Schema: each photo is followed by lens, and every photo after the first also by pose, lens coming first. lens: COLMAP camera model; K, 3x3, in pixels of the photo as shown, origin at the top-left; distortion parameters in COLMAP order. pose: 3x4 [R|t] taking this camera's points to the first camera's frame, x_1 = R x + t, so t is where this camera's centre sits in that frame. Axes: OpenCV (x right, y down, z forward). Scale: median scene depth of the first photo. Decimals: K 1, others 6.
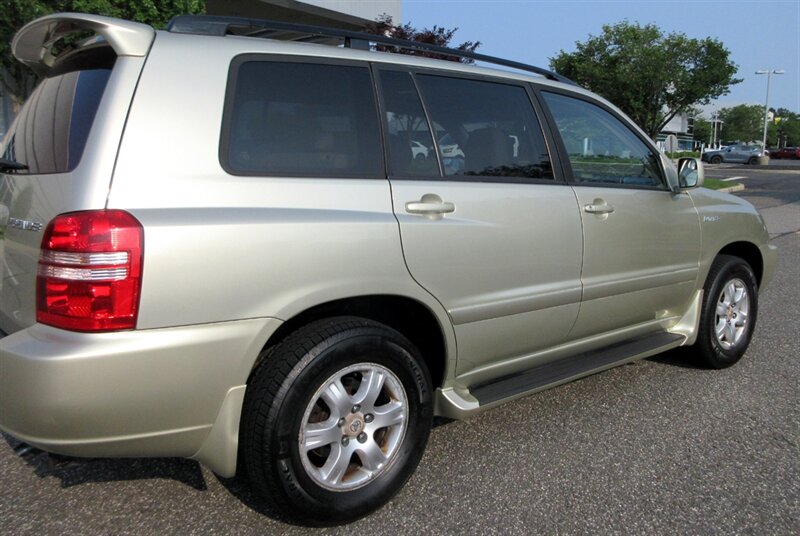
lens RADIAL K [[669.8, 0, 422.9], [0, 669.8, 252.2], [0, 0, 1]] dist [0.004021, -0.068349]
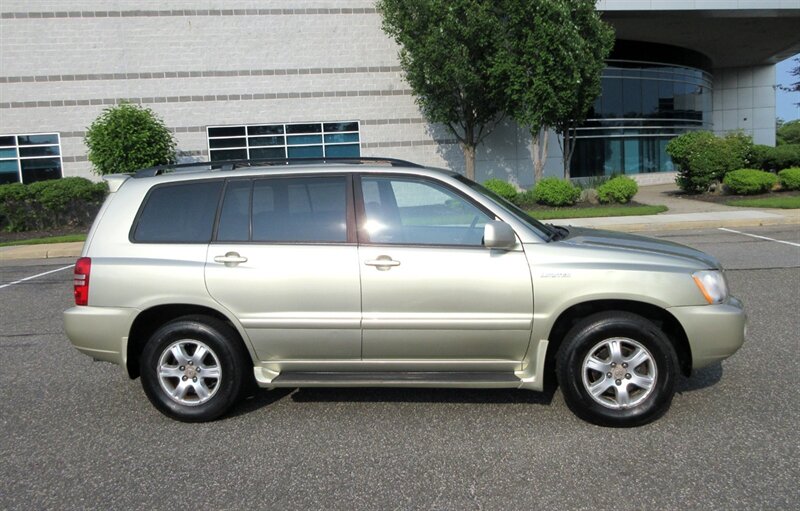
lens RADIAL K [[647.7, 0, 416.4], [0, 647.7, 233.0], [0, 0, 1]] dist [-0.016268, 0.002765]
pose [[0.688880, 0.015085, -0.724719, 1.497678], [-0.049129, 0.998456, -0.025917, -0.109577], [0.723209, 0.053458, 0.688557, 0.155421]]
